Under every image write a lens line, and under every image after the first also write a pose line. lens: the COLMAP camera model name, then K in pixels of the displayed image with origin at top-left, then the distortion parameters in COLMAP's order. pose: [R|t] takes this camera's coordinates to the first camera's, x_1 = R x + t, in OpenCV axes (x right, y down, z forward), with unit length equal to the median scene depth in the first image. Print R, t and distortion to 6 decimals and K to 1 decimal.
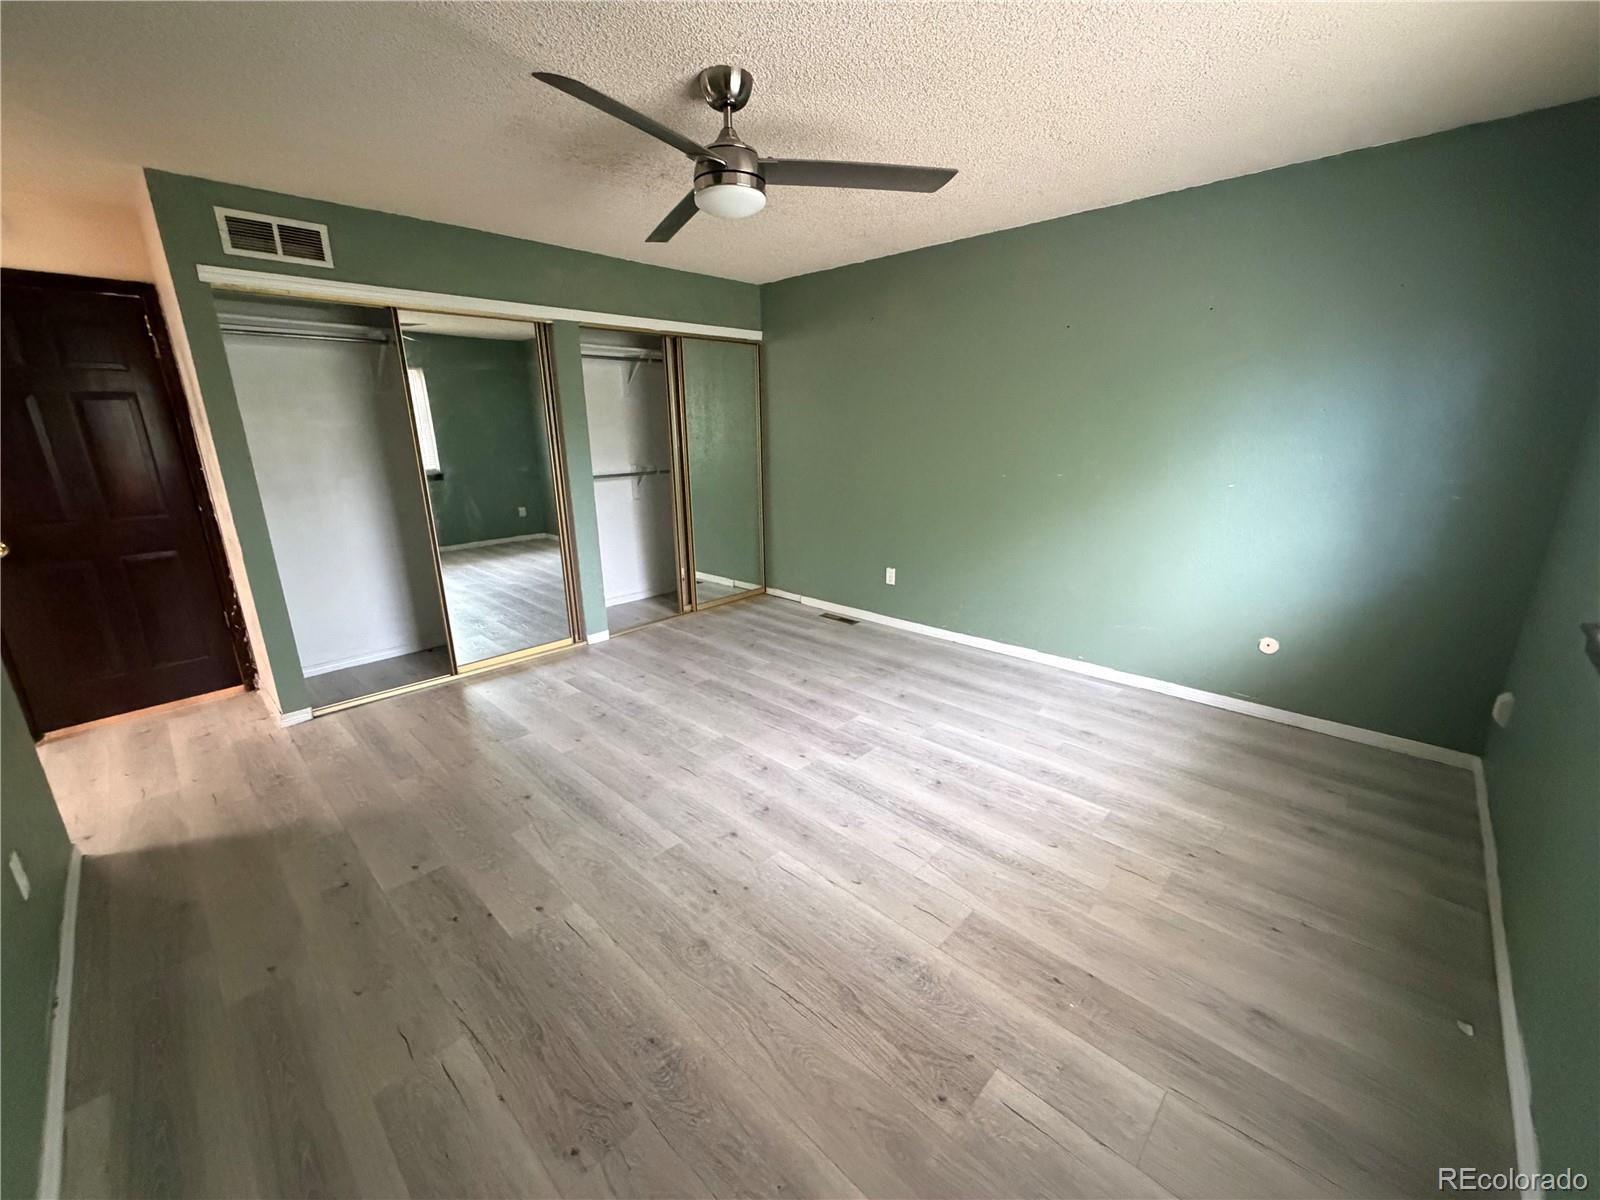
lens RADIAL K [[636.8, 0, 803.1], [0, 636.8, 601.5], [0, 0, 1]] dist [0.001037, 0.001268]
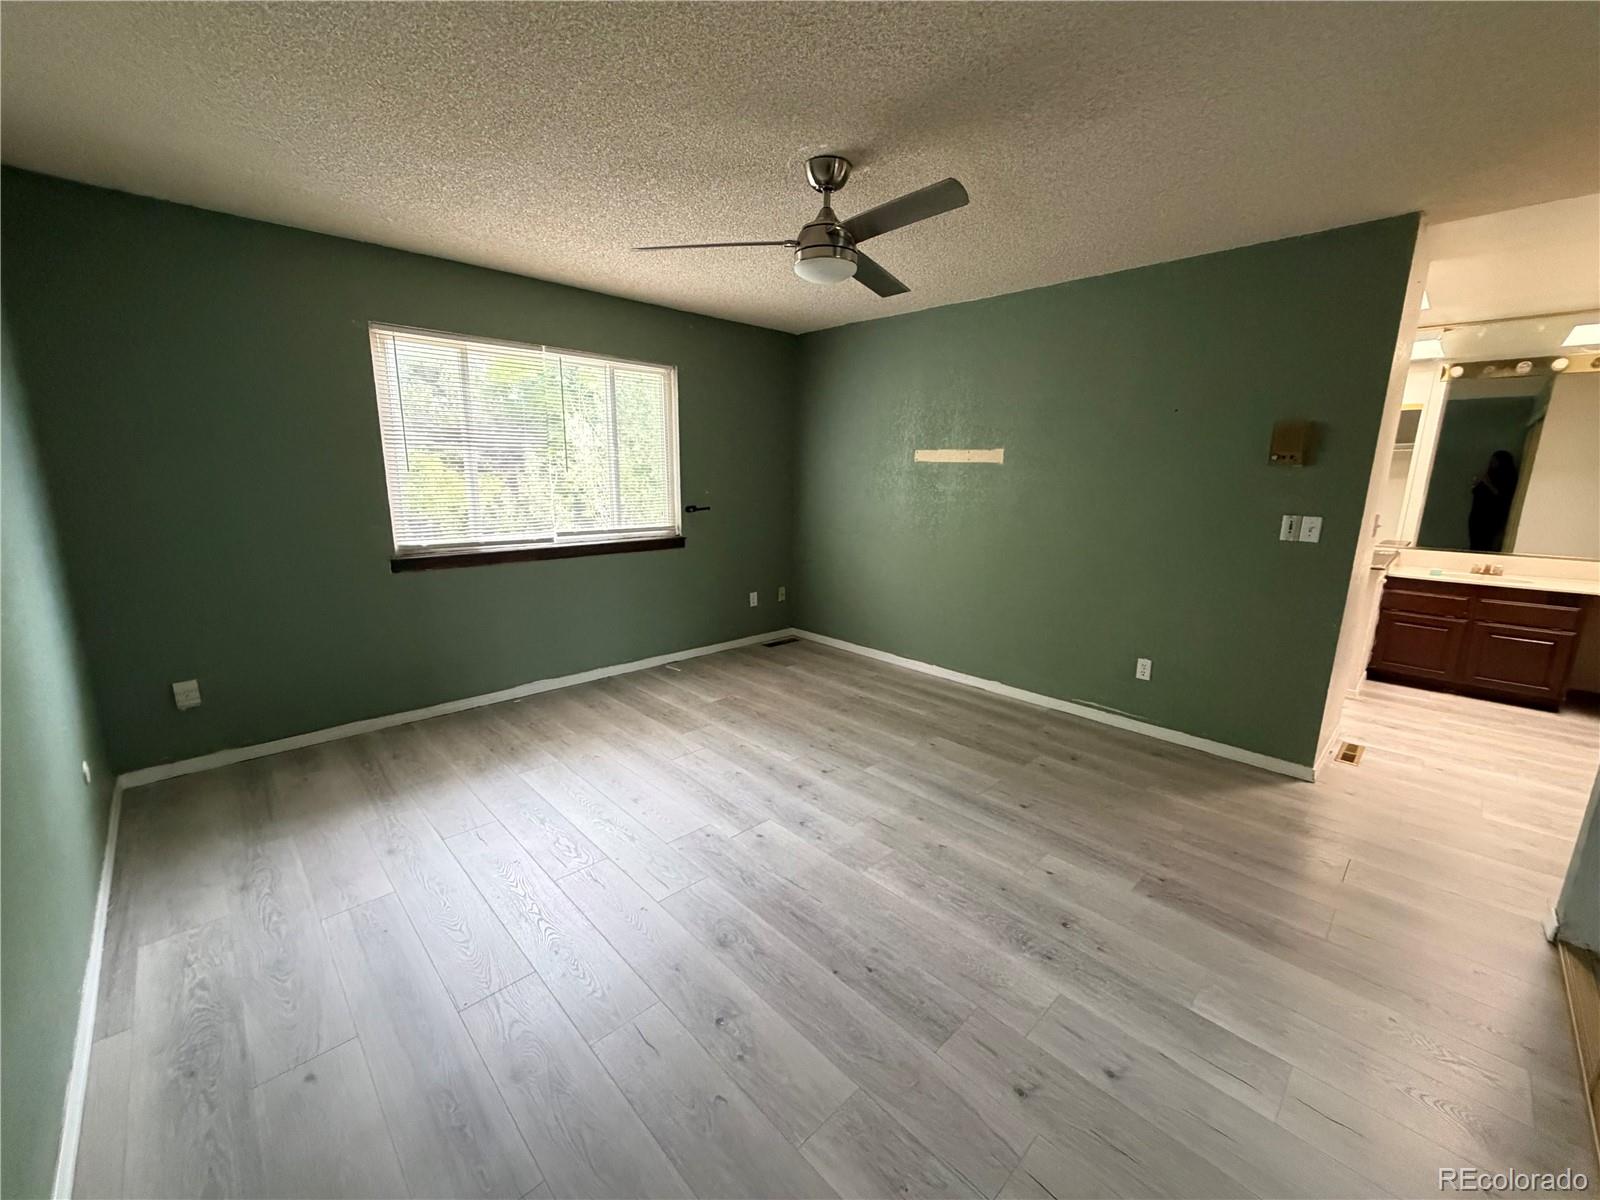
lens RADIAL K [[636.8, 0, 801.4], [0, 636.8, 601.0], [0, 0, 1]] dist [0.001037, 0.001268]
pose [[-0.999098, -0.011701, 0.040815, -0.101388], [0.008602, 0.885558, 0.464448, -0.507550], [-0.041578, 0.464381, -0.884659, 1.832106]]
